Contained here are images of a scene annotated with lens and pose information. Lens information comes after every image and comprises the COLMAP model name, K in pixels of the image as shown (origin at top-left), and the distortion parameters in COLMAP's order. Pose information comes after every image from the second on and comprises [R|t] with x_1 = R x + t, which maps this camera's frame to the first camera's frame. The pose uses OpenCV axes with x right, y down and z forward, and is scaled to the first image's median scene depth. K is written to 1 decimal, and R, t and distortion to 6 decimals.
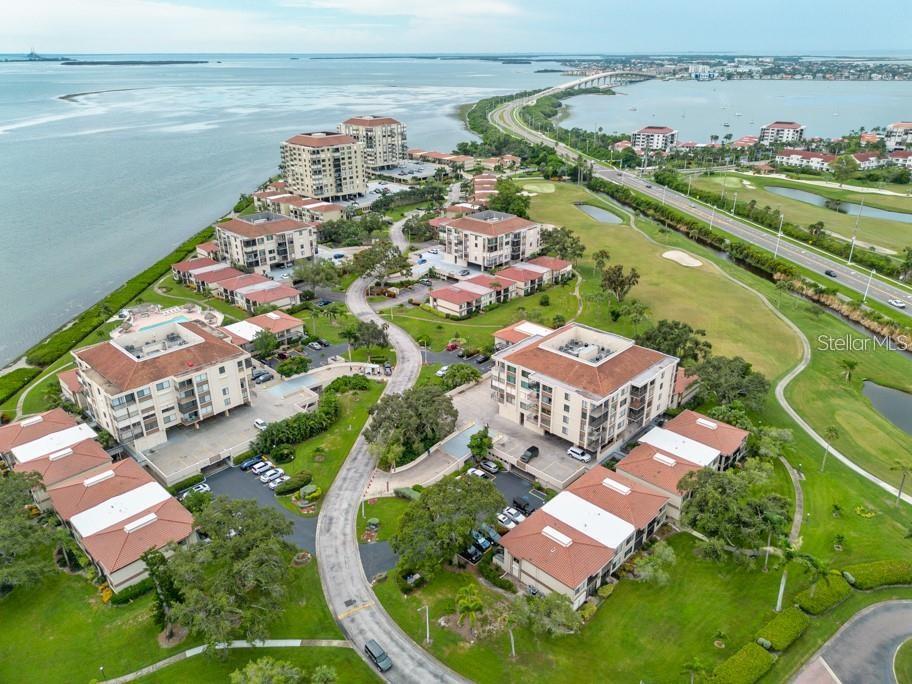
lens RADIAL K [[646.2, 0, 456.0], [0, 646.2, 342.0], [0, 0, 1]] dist [0.061402, -0.069968]
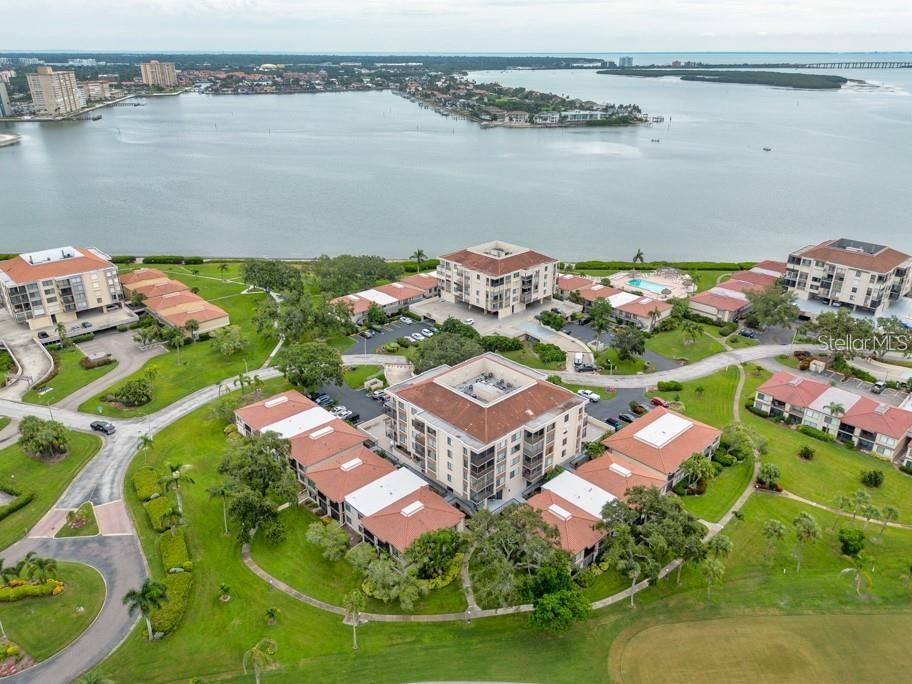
lens RADIAL K [[651.1, 0, 461.7], [0, 651.1, 342.4], [0, 0, 1]] dist [0.063886, -0.067198]
pose [[-0.047445, 0.406917, -0.912232, 0.613818], [-0.407127, 0.826081, 0.389663, -0.232144], [0.912138, 0.389882, 0.126473, 0.508735]]
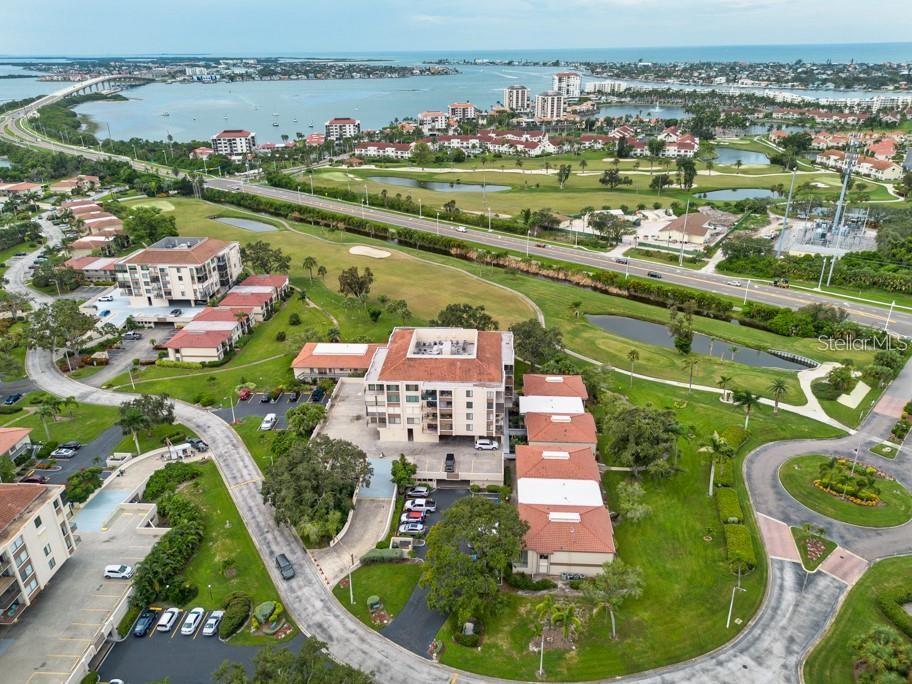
lens RADIAL K [[651.1, 0, 461.7], [0, 651.1, 342.4], [0, 0, 1]] dist [0.063886, -0.067198]
pose [[0.760711, -0.267251, 0.591520, -0.229915], [0.270451, 0.958935, 0.085442, -0.045237], [-0.590063, 0.094980, 0.801751, 0.105516]]
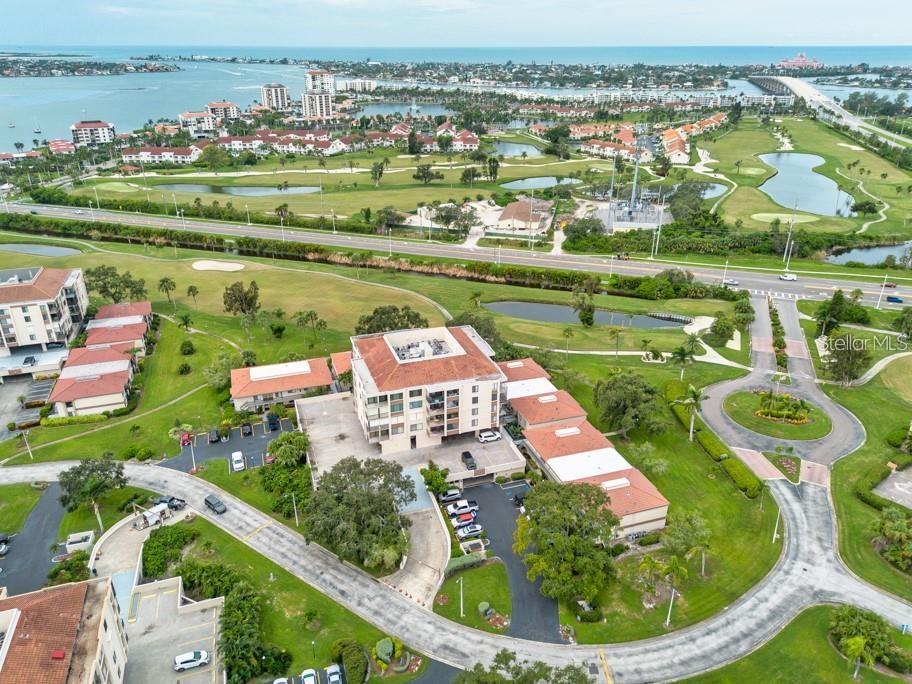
lens RADIAL K [[651.1, 0, 461.7], [0, 651.1, 342.4], [0, 0, 1]] dist [0.063886, -0.067198]
pose [[0.462318, -0.358725, 0.810912, -0.353001], [0.357169, 0.912380, 0.199982, -0.106989], [-0.811599, 0.197177, 0.549935, 0.247360]]
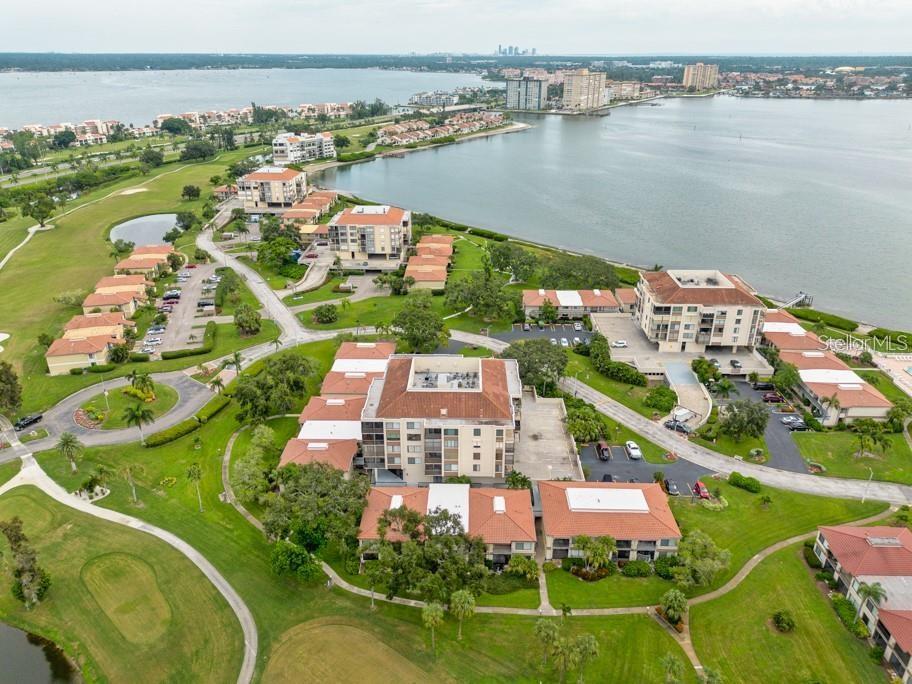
lens RADIAL K [[657.4, 0, 456.0], [0, 657.4, 342.0], [0, 0, 1]] dist [0.057061, -0.066364]
pose [[-0.740888, 0.271924, -0.614119, 0.461254], [-0.269432, 0.717237, 0.642633, -0.390064], [0.615216, 0.641582, -0.458128, 0.861923]]
